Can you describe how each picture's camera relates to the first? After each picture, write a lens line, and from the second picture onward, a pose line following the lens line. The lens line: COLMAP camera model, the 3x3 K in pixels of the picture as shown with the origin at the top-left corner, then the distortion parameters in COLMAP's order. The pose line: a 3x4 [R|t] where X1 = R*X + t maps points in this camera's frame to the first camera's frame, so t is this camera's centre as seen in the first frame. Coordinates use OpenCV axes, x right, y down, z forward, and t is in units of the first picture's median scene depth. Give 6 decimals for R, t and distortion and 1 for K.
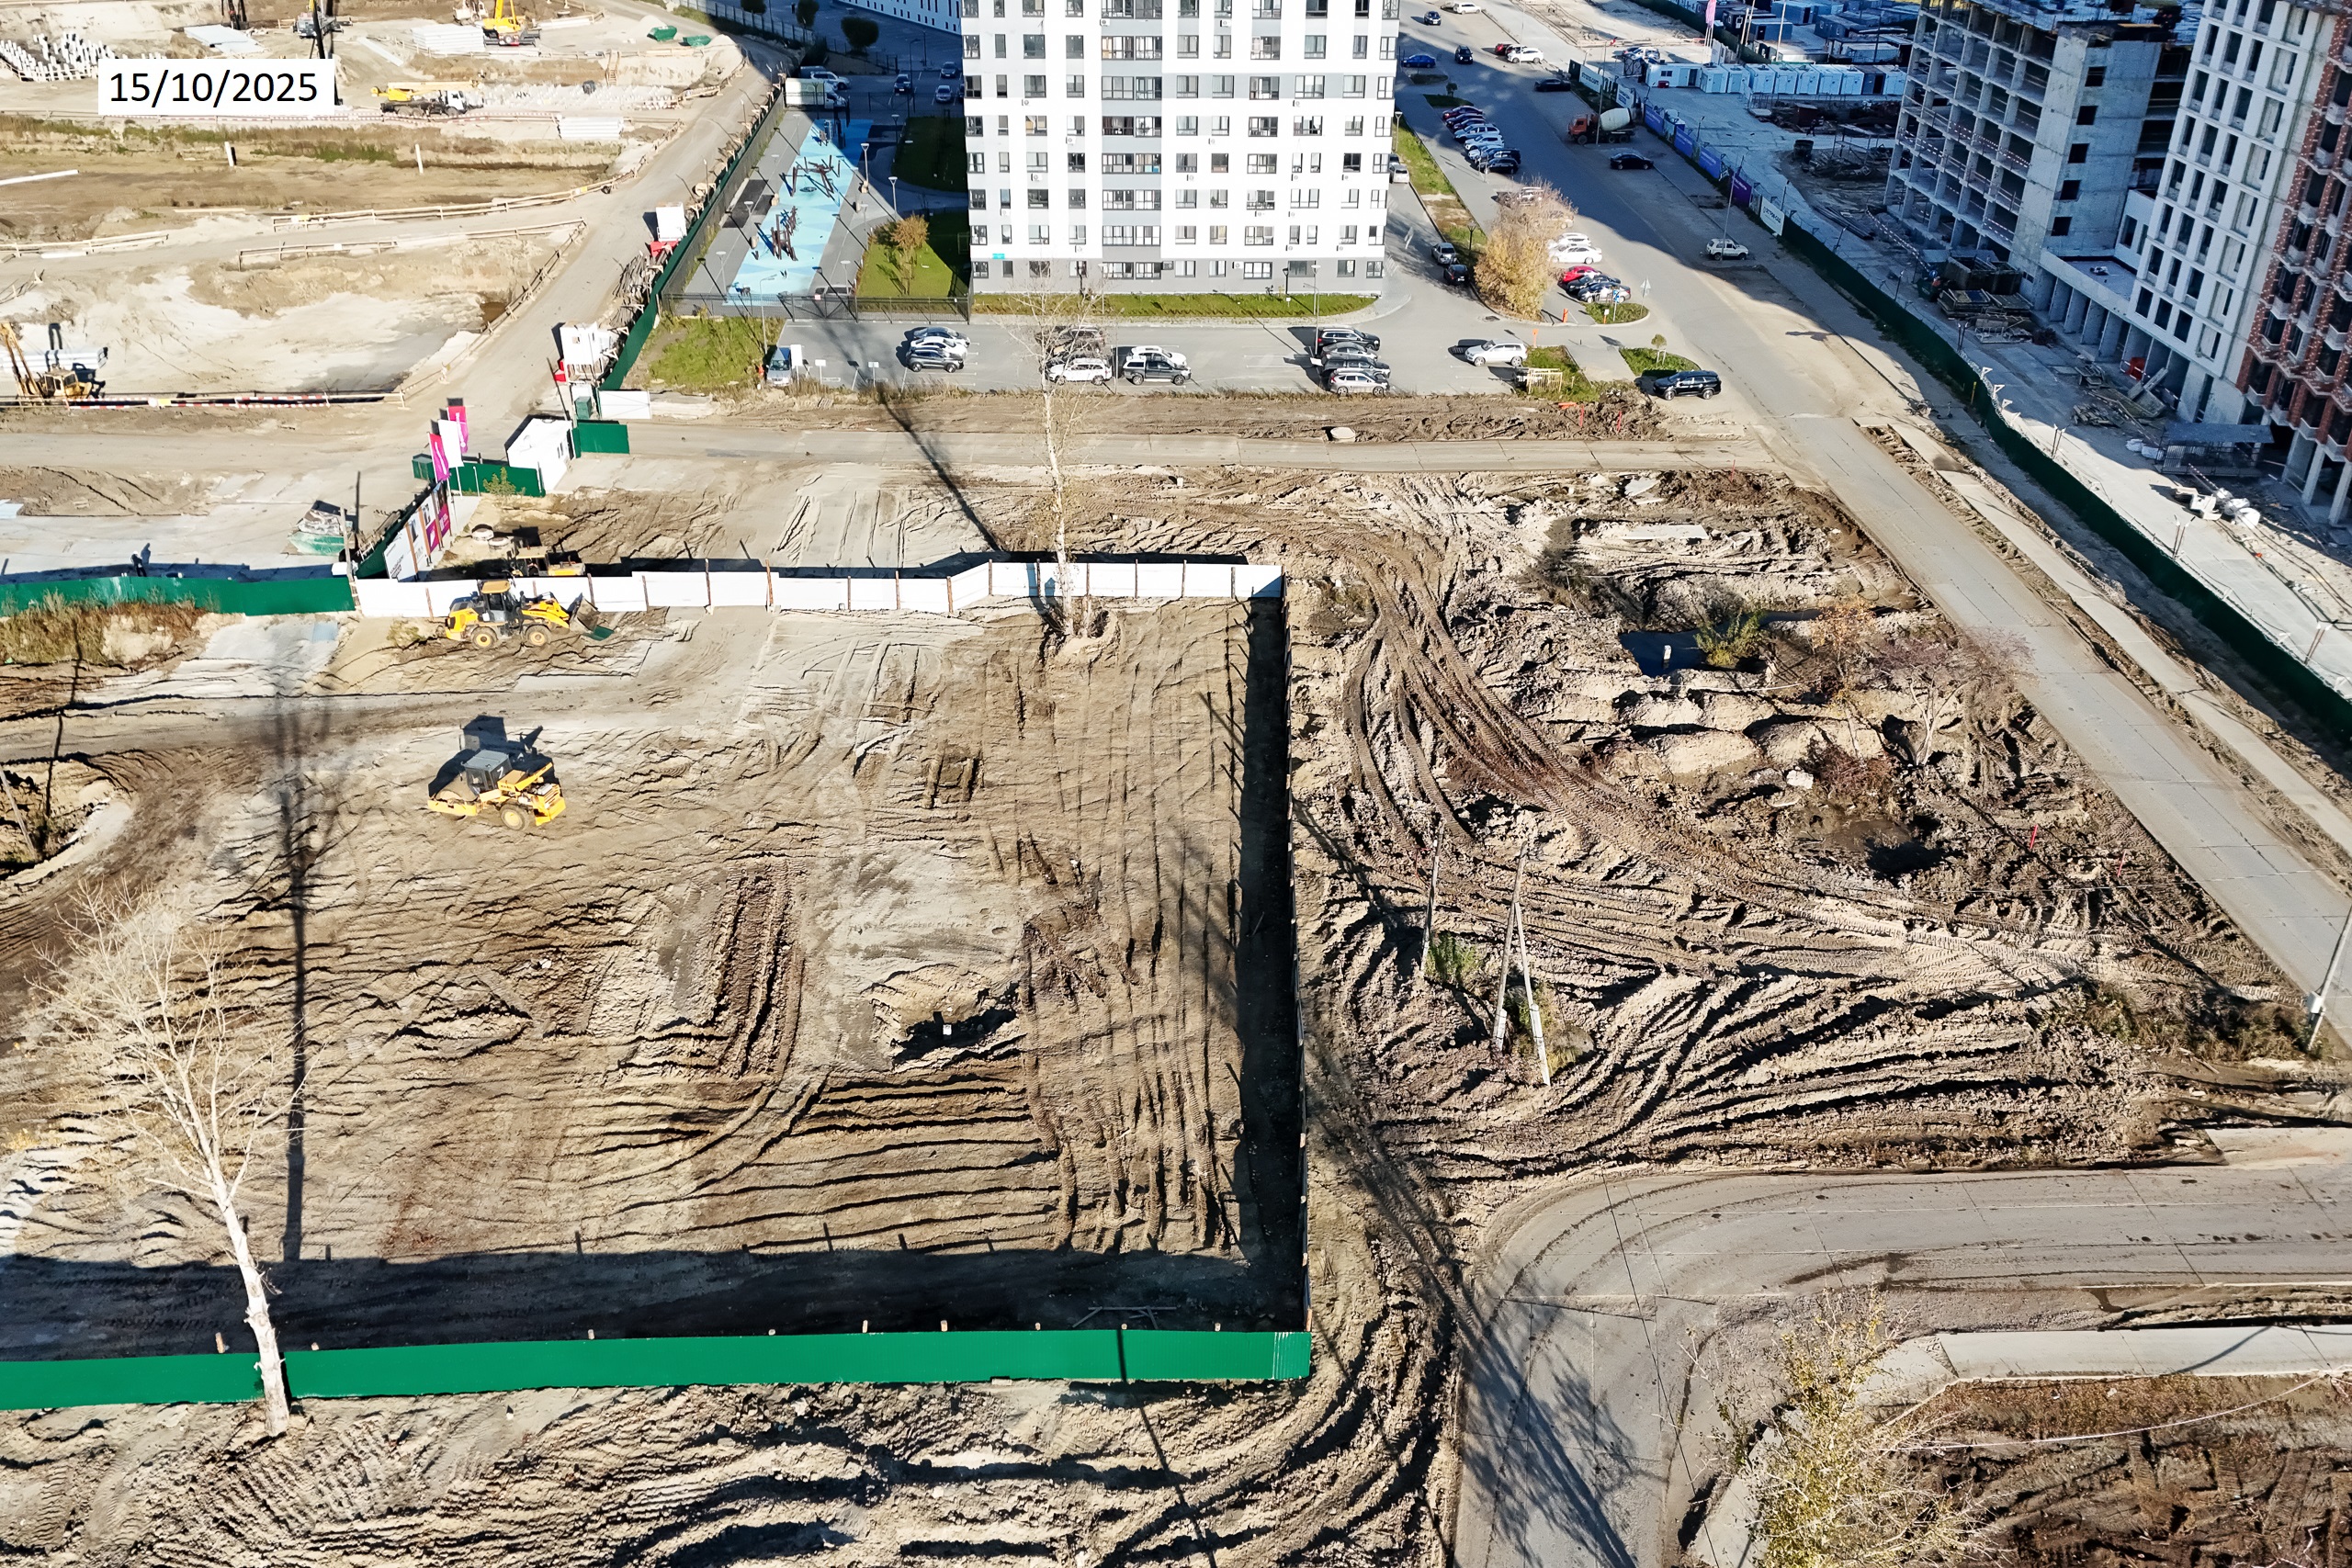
lens RADIAL K [[2051.9, 0, 1181.3], [0, 2051.9, 794.2], [0, 0, 1]] dist [0.102594, -0.135843]
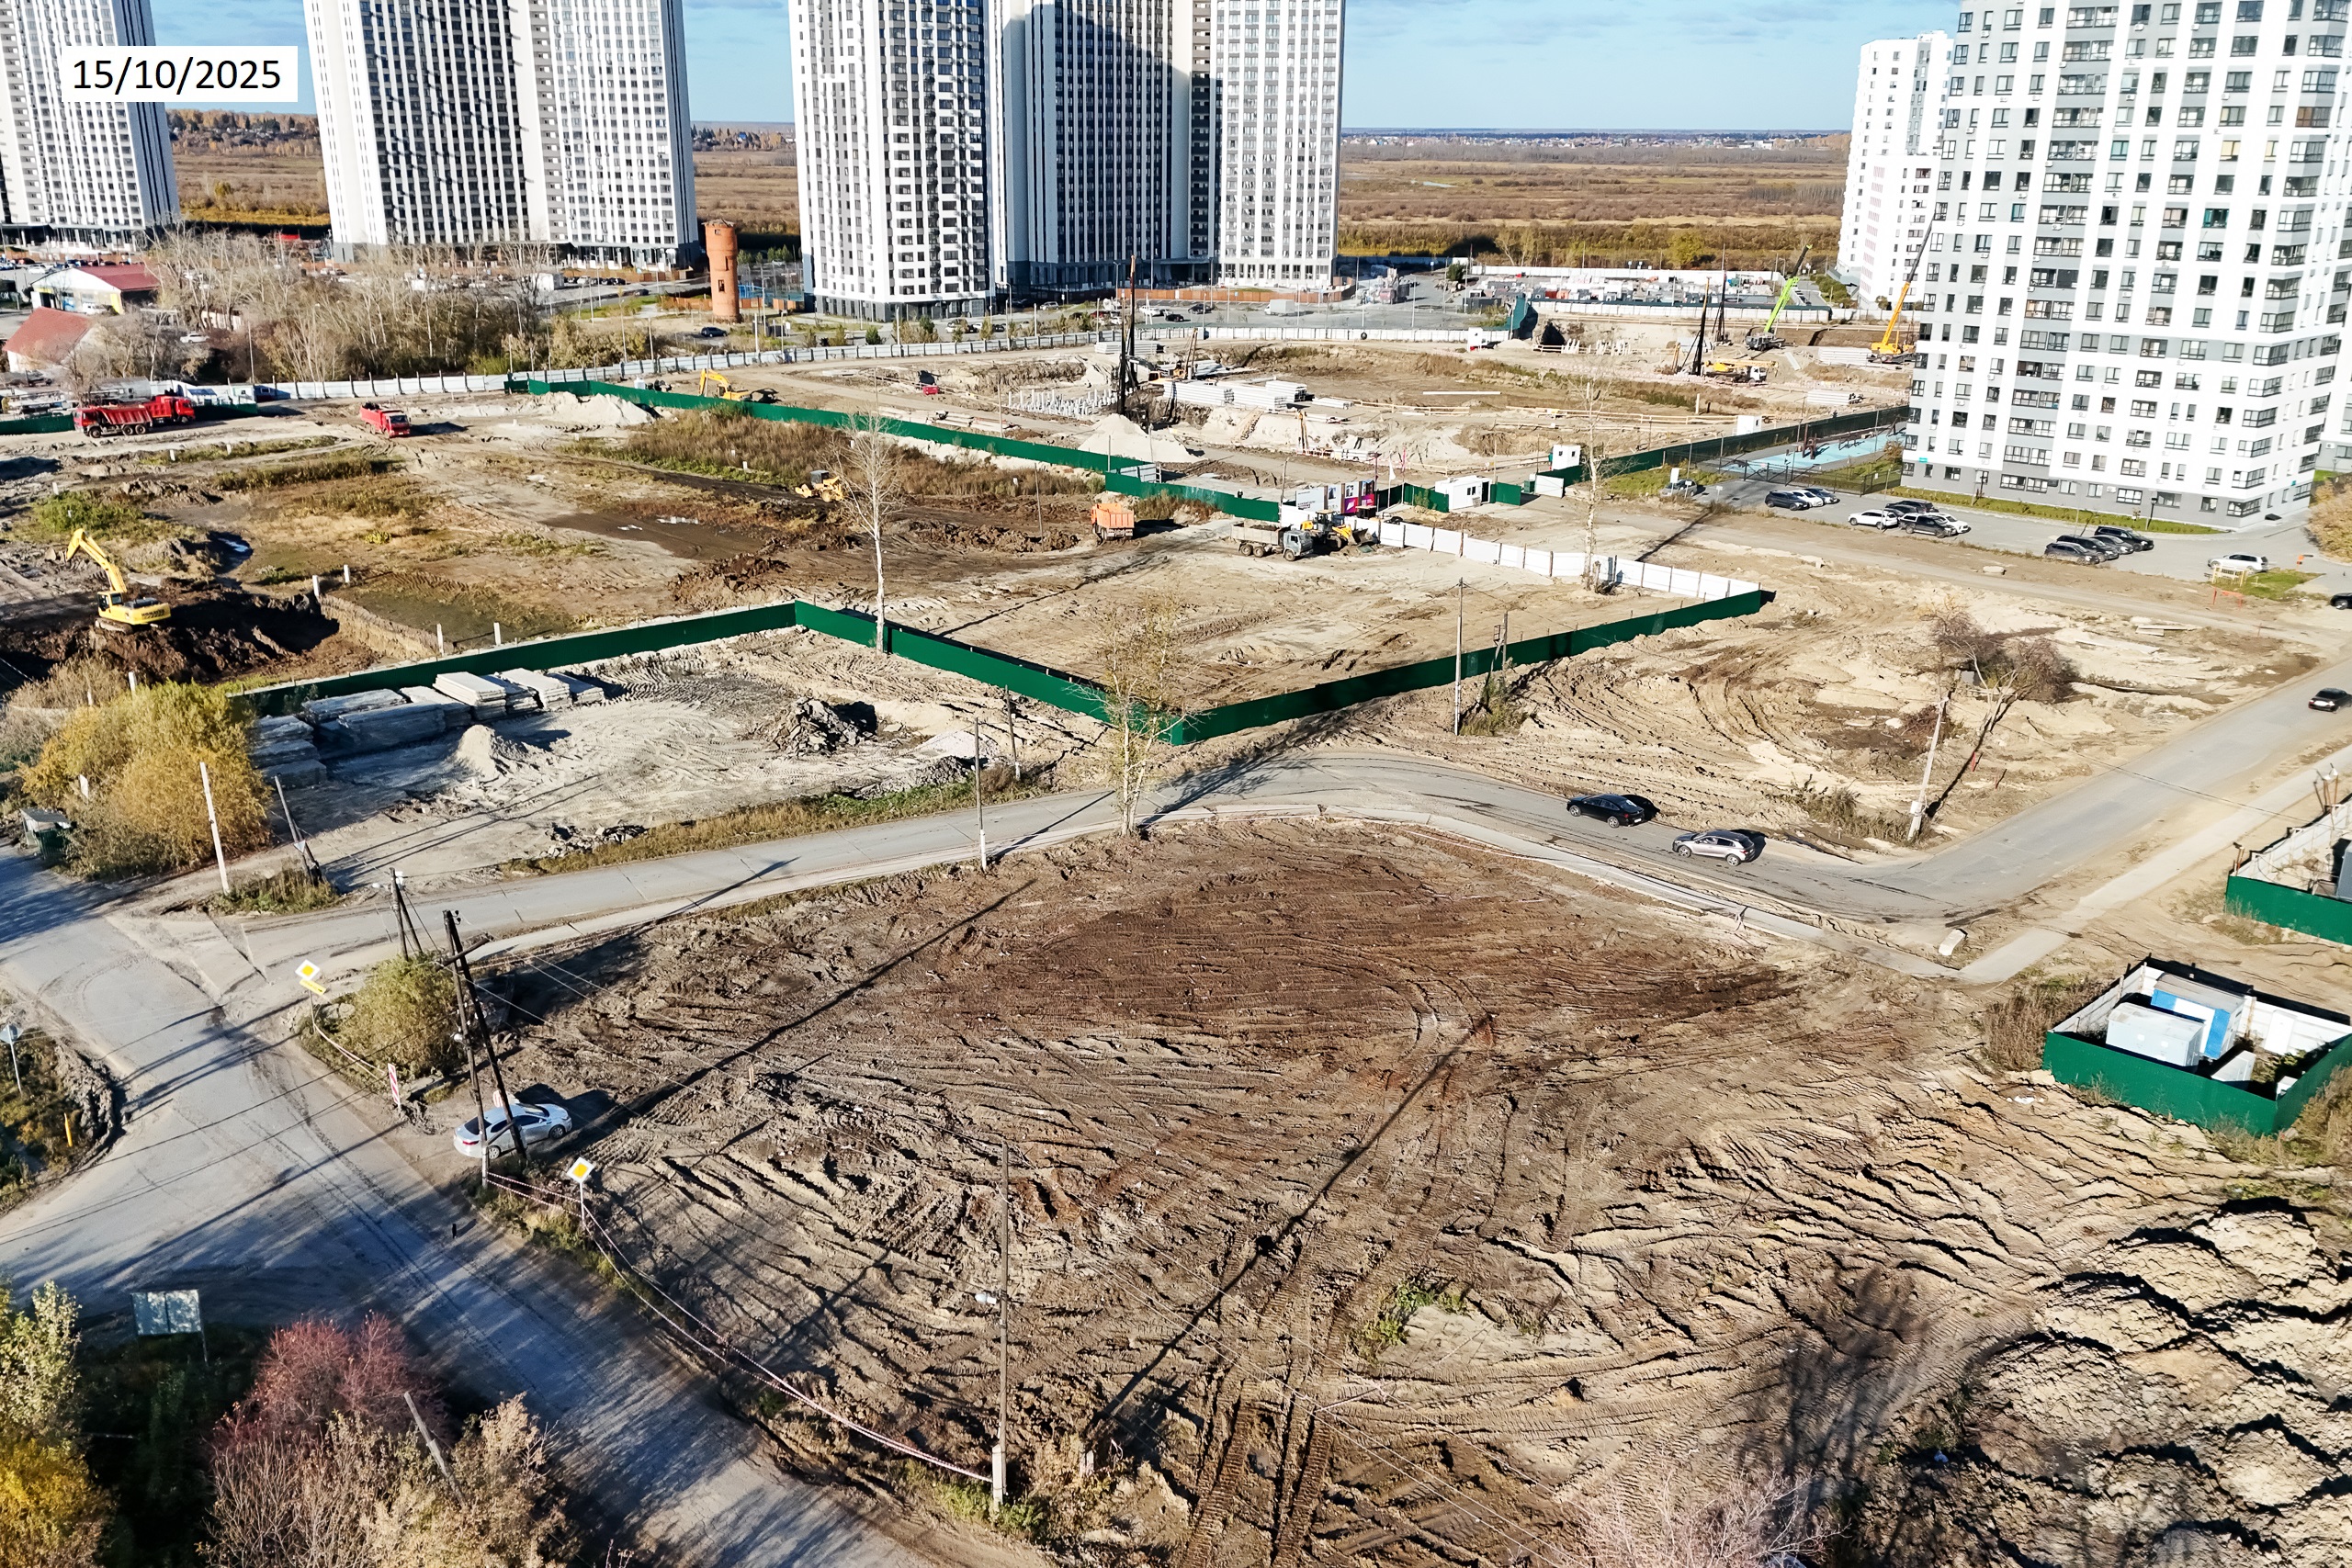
lens RADIAL K [[2068.3, 0, 1176.0], [0, 2068.3, 784.0], [0, 0, 1]] dist [0.123346, -0.172098]
pose [[0.655046, 0.220647, -0.722654, 0.776868], [-0.367947, 0.928500, -0.050027, 0.213873], [0.659947, 0.298668, 0.689397, -0.195855]]
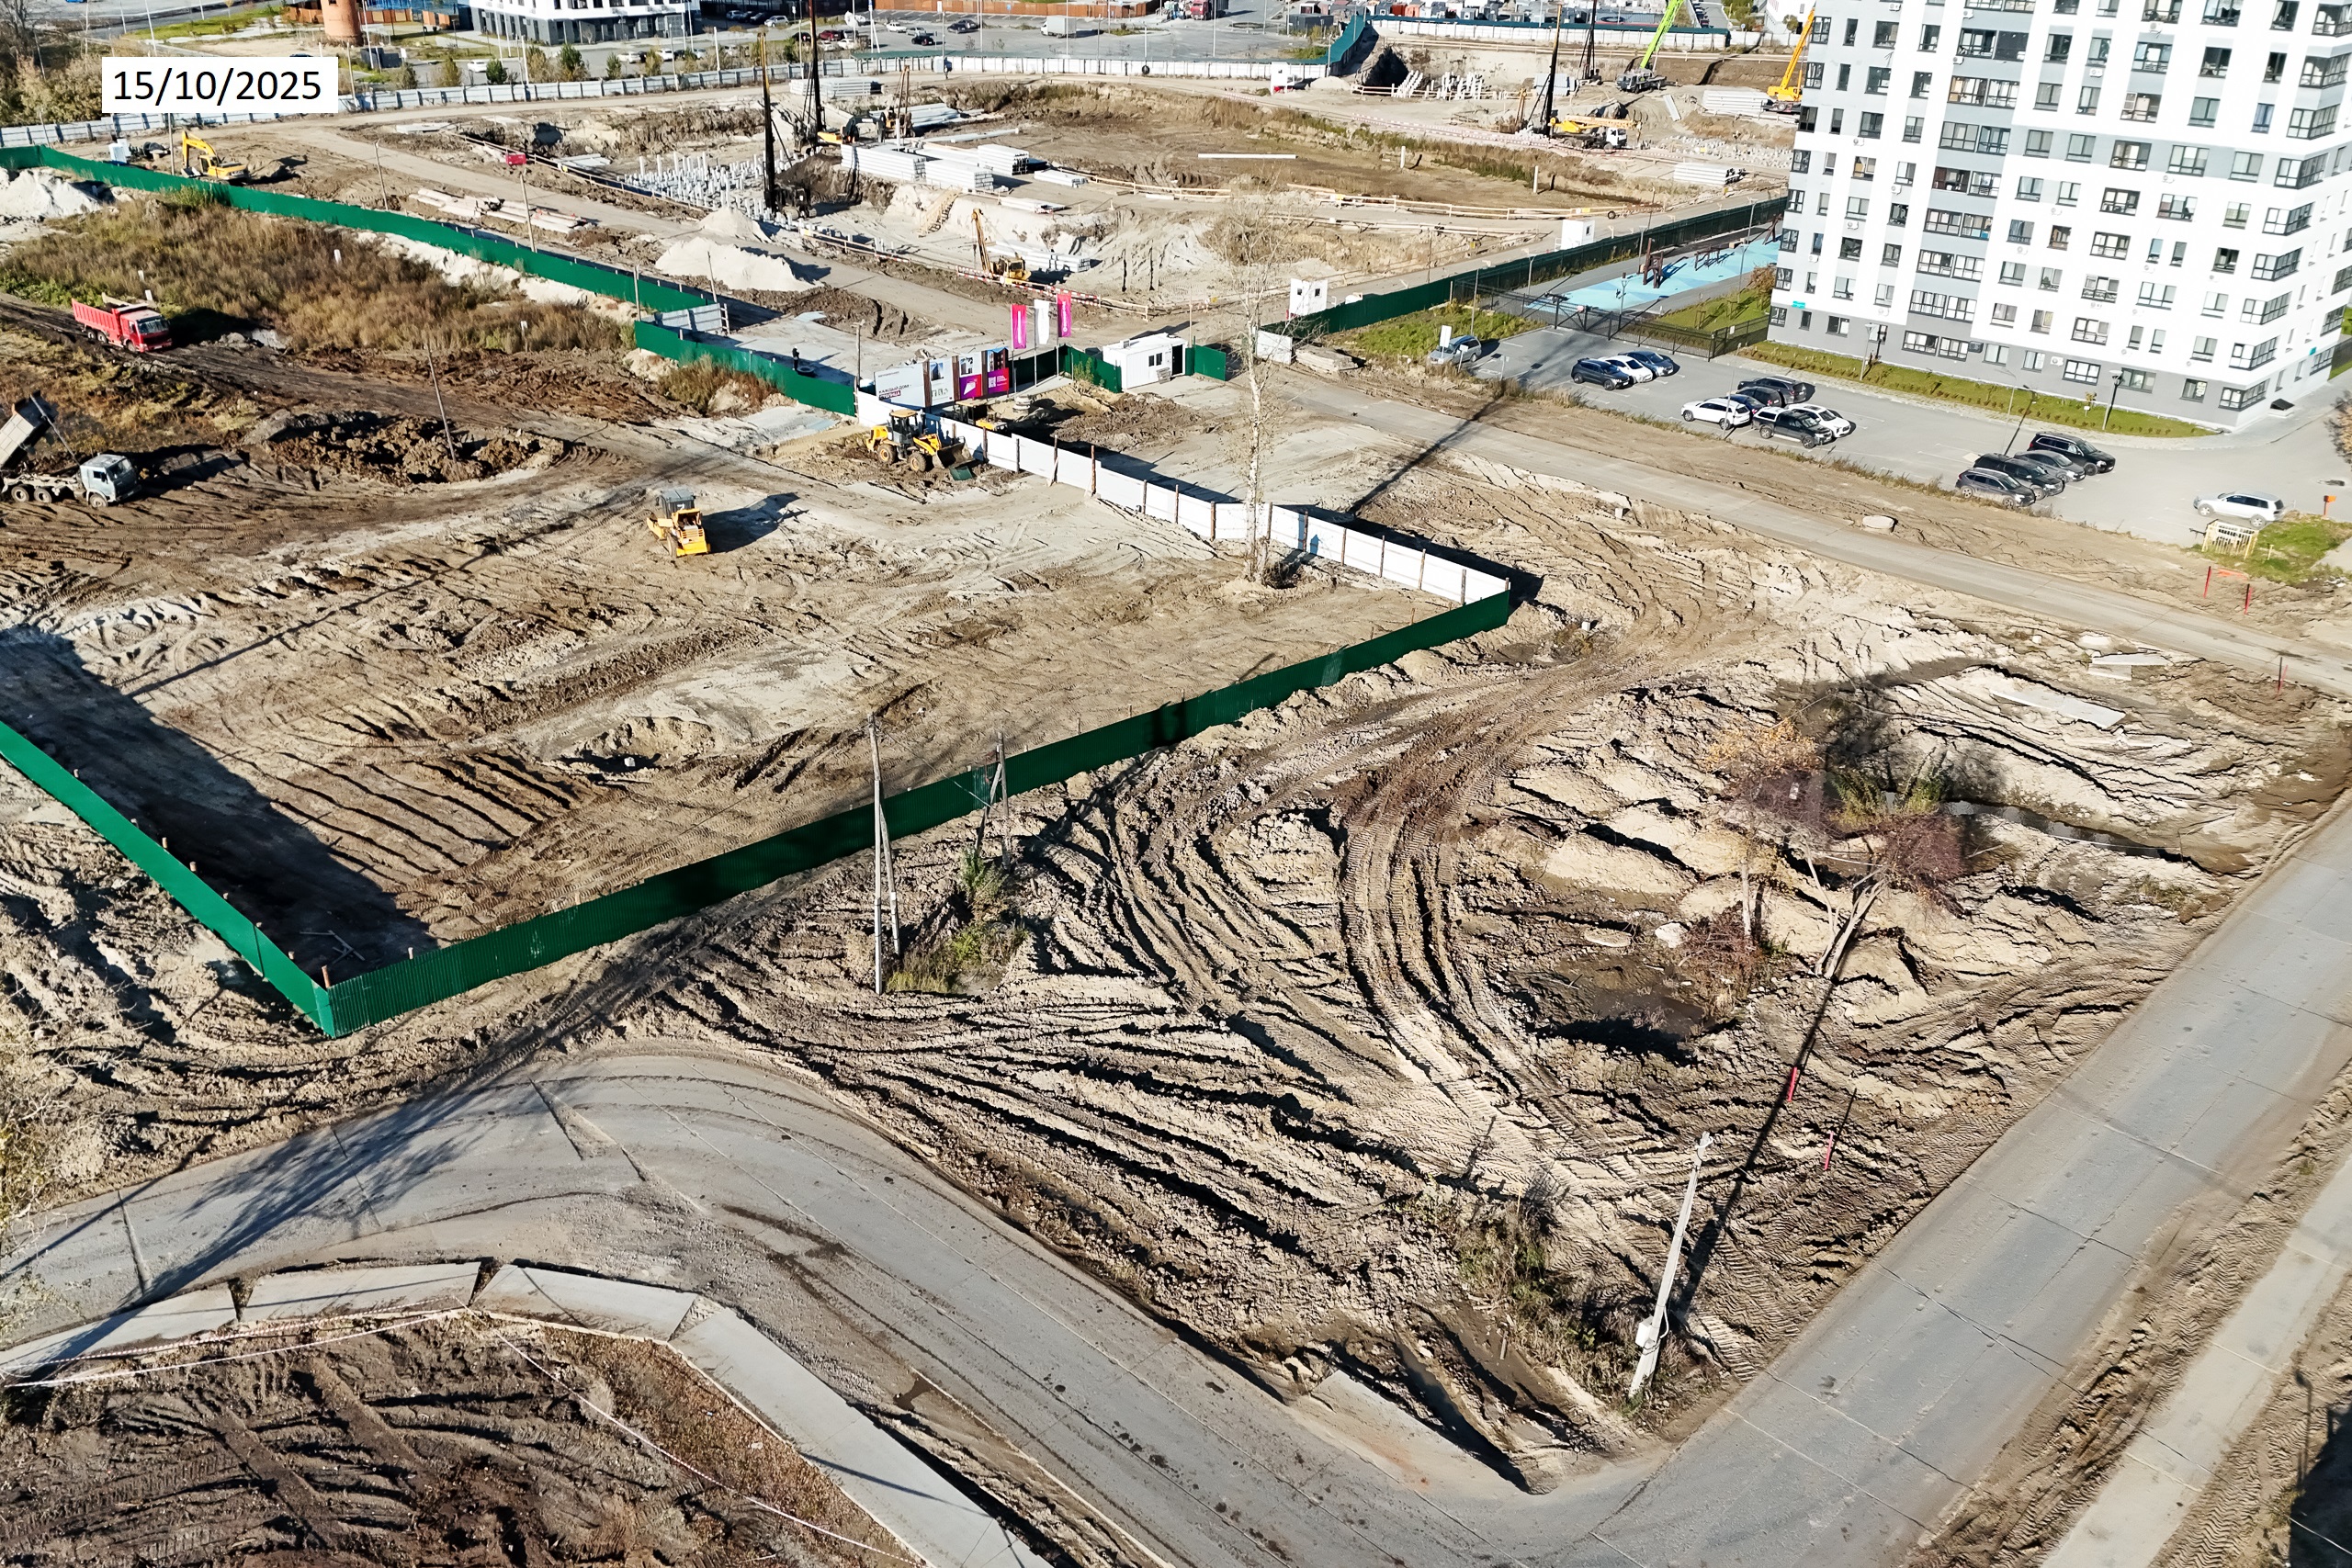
lens RADIAL K [[2051.9, 0, 1181.3], [0, 2051.9, 794.2], [0, 0, 1]] dist [0.102594, -0.135843]
pose [[0.681706, 0.316819, -0.659471, 0.521004], [-0.360904, 0.929697, 0.073567, -0.036079], [0.636416, 0.187854, 0.748121, 0.231283]]
